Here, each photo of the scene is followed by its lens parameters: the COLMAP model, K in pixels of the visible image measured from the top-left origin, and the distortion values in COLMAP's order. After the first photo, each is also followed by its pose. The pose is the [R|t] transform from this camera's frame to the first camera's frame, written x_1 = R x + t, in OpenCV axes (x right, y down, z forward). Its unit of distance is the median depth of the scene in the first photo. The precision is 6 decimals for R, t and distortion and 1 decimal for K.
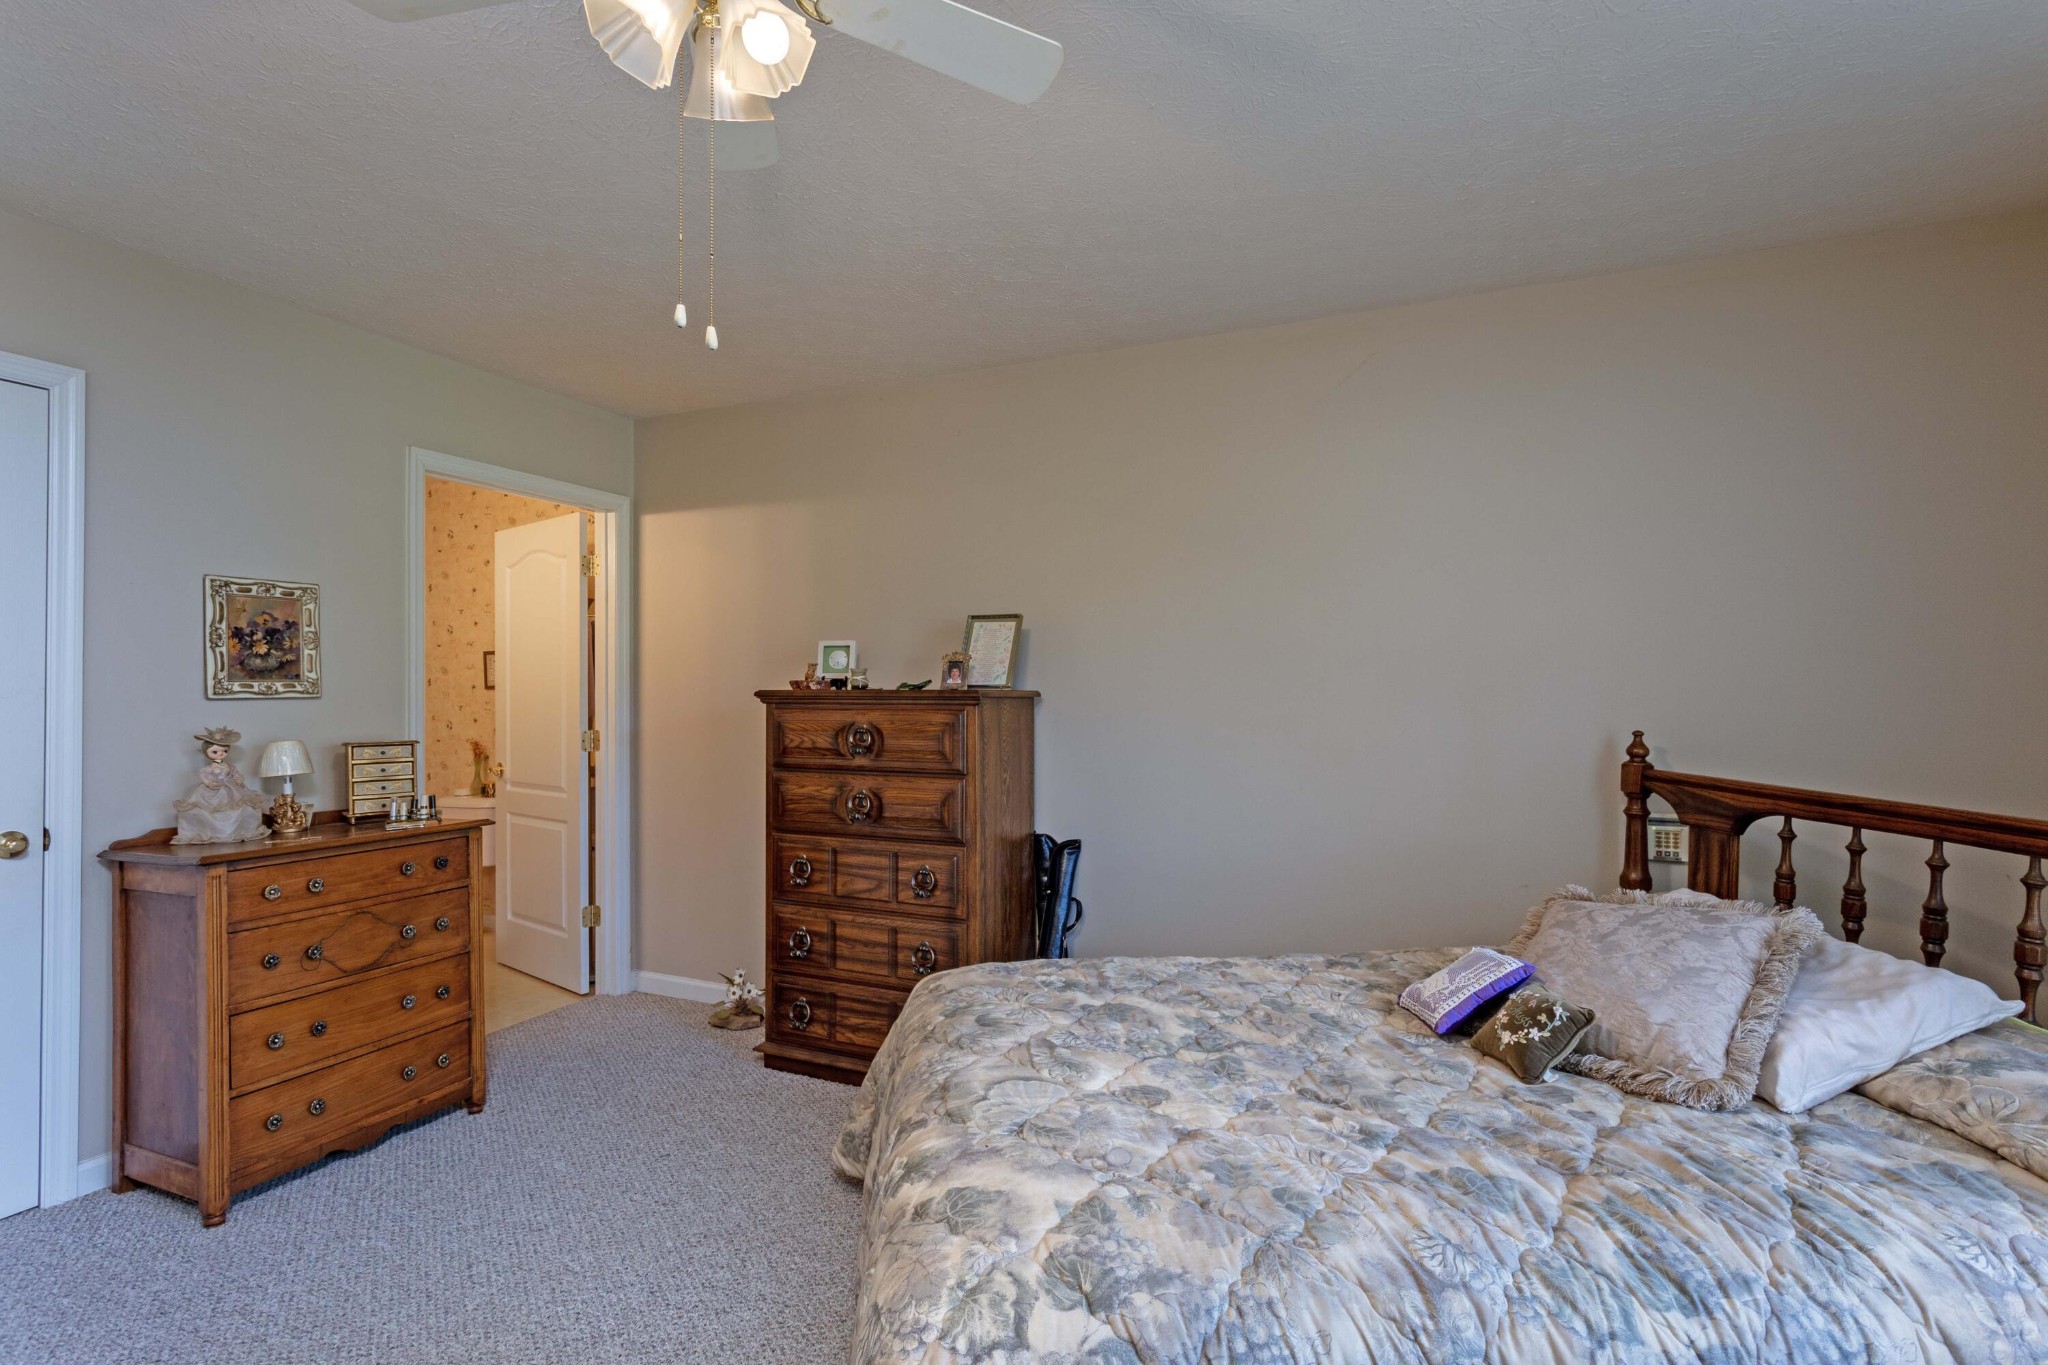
lens RADIAL K [[962.5, 0, 1023.0], [0, 962.5, 687.8], [0, 0, 1]] dist [0.002442, 0.000895]
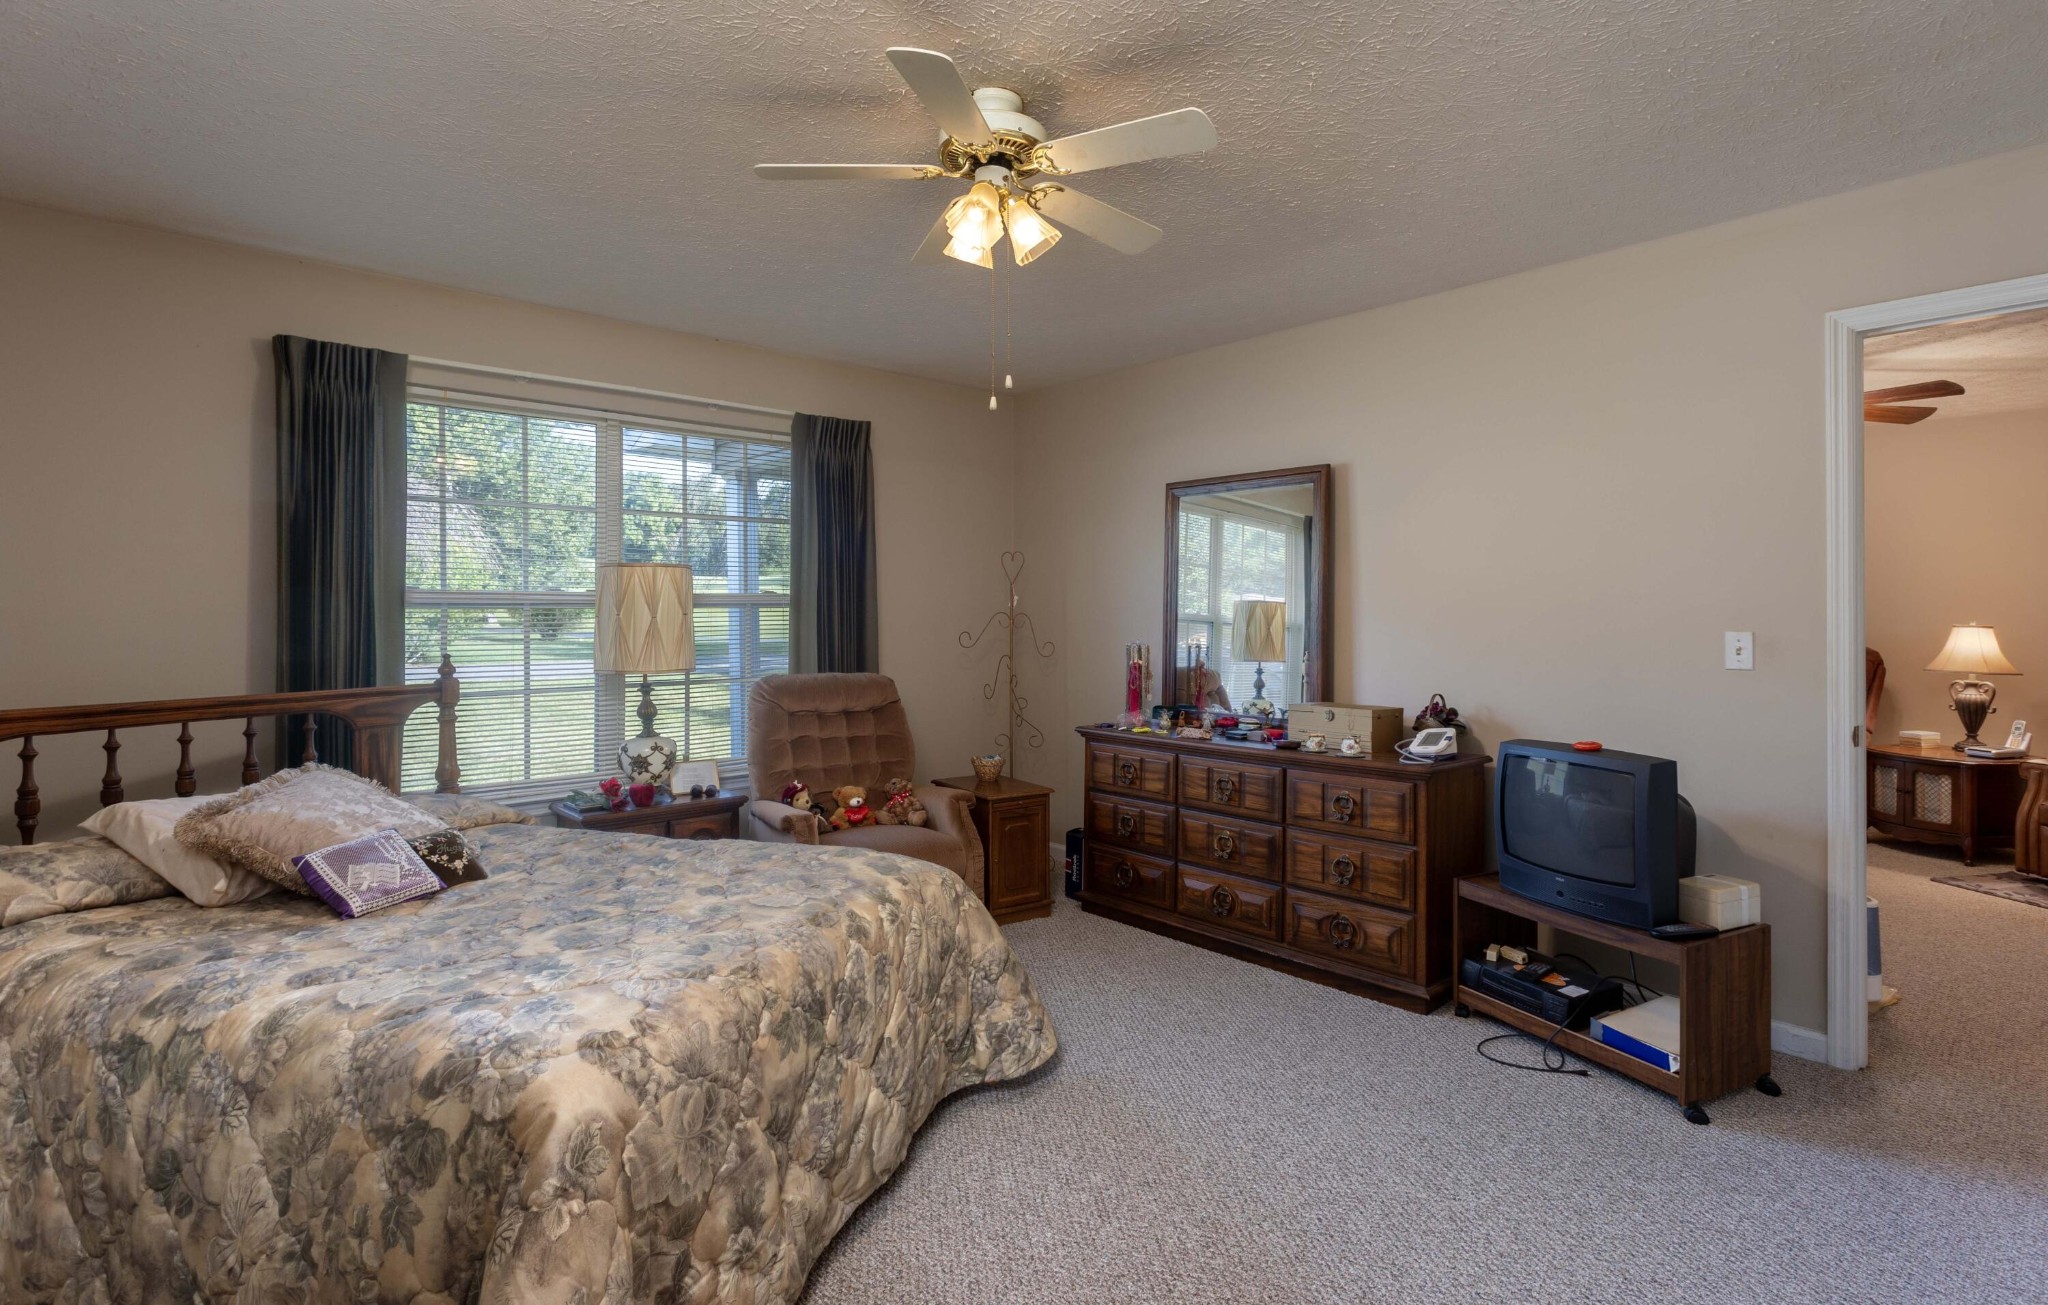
lens RADIAL K [[989.0, 0, 1053.8], [0, 989.0, 603.4], [0, 0, 1]] dist [-0.002305, -0.000384]
pose [[-0.923416, 0.012096, 0.383611, -0.461116], [0.008383, 0.999900, -0.011349, 0.006020], [-0.383710, -0.007264, -0.923425, 1.086574]]
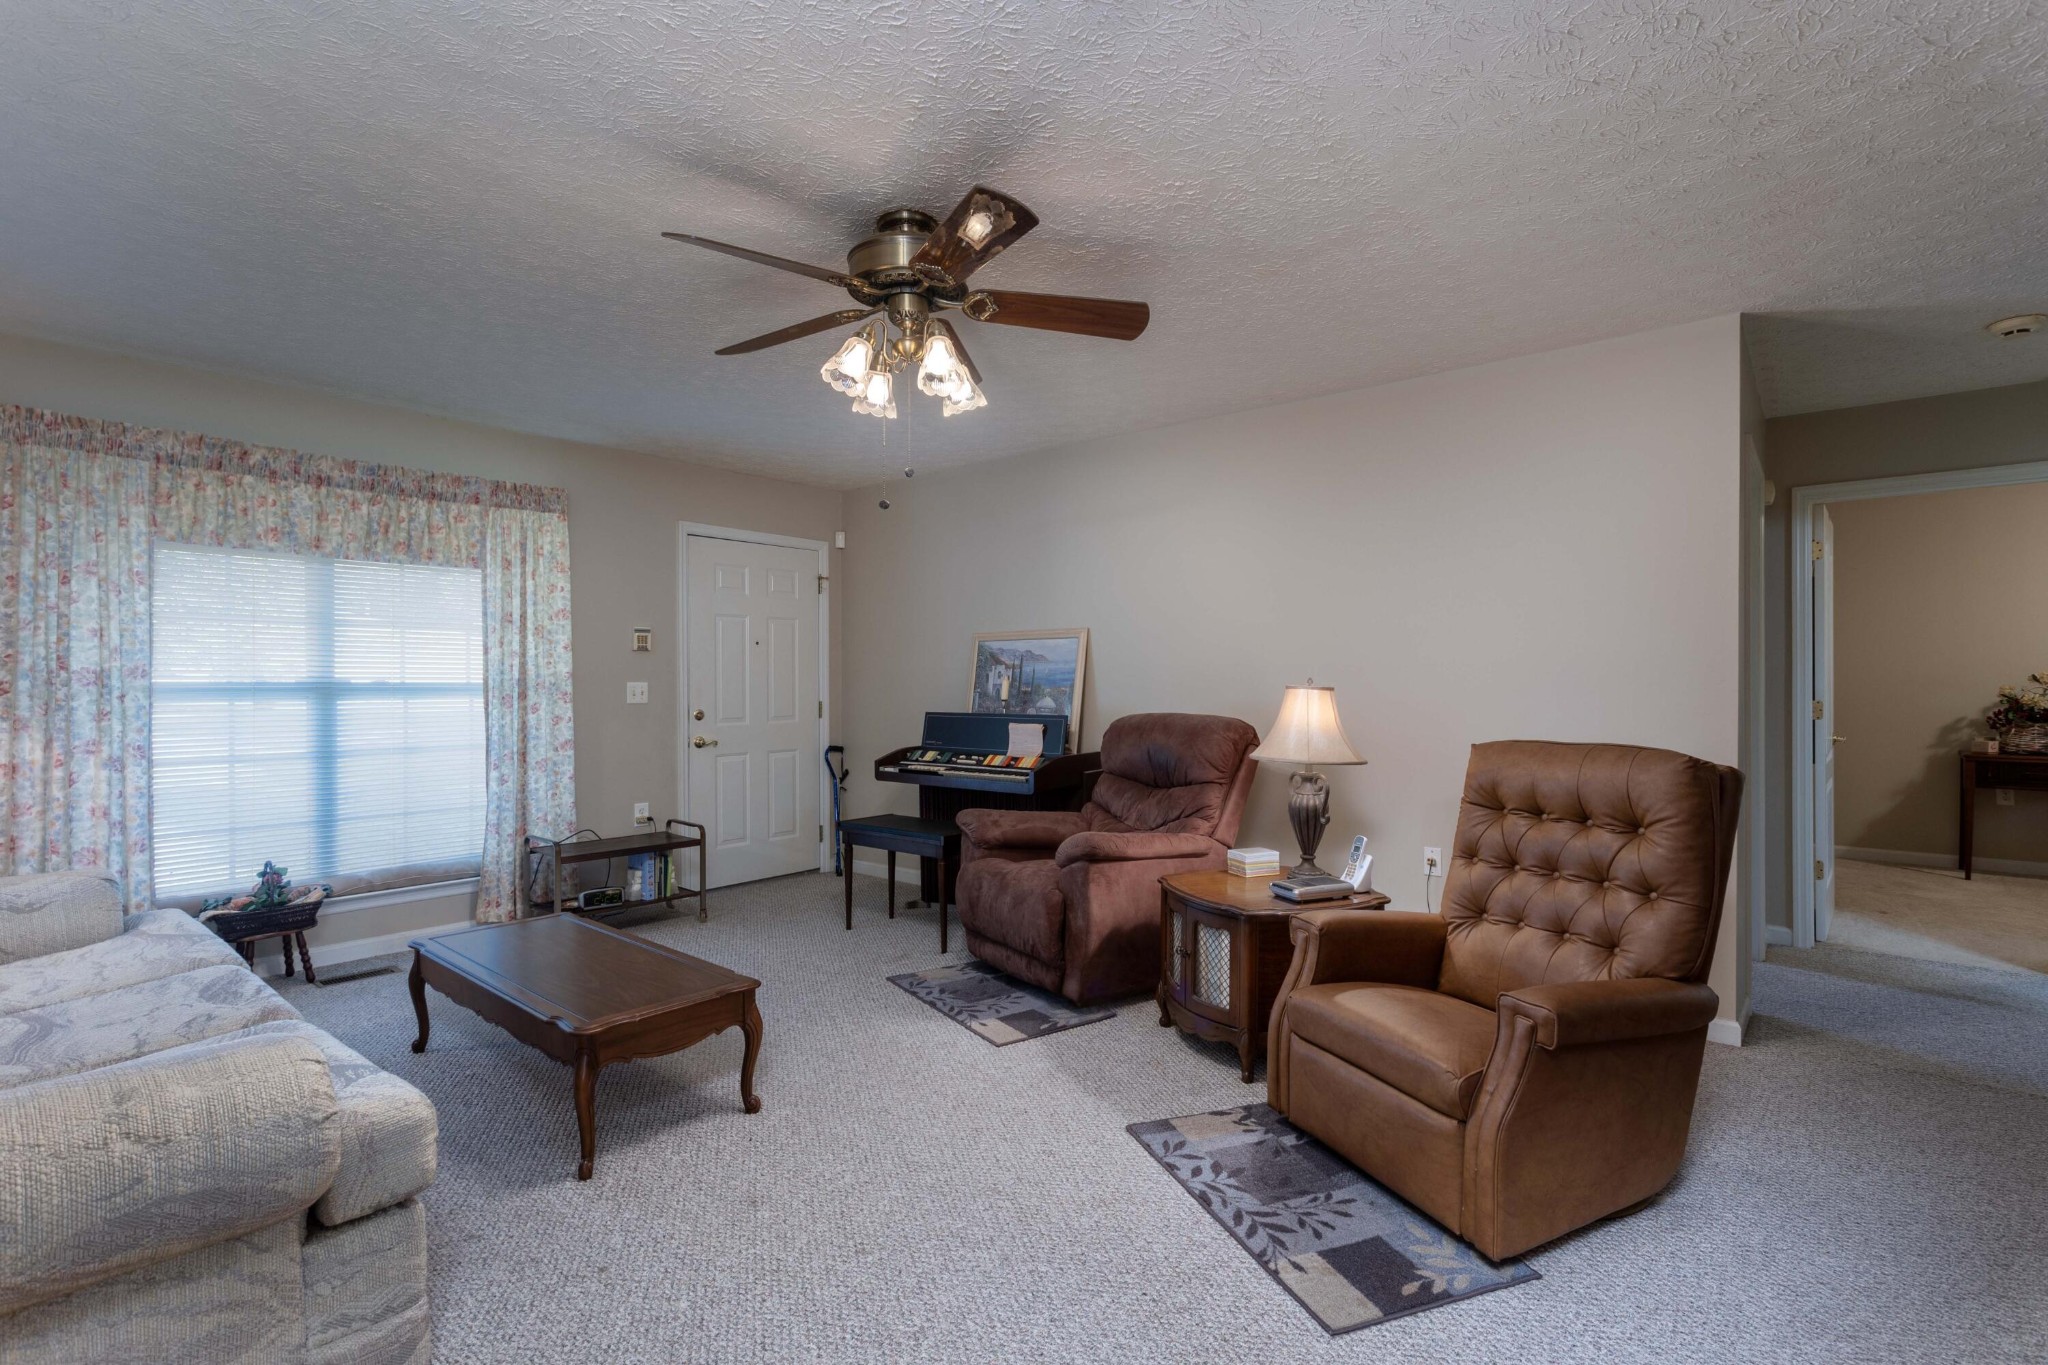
lens RADIAL K [[962.5, 0, 1023.0], [0, 962.5, 687.8], [0, 0, 1]] dist [0.002442, 0.000895]
pose [[-0.960272, 0.004650, 0.279029, -1.273225], [0.006935, 0.999950, 0.007202, 0.028965], [-0.278981, 0.008850, -0.960256, 0.000799]]
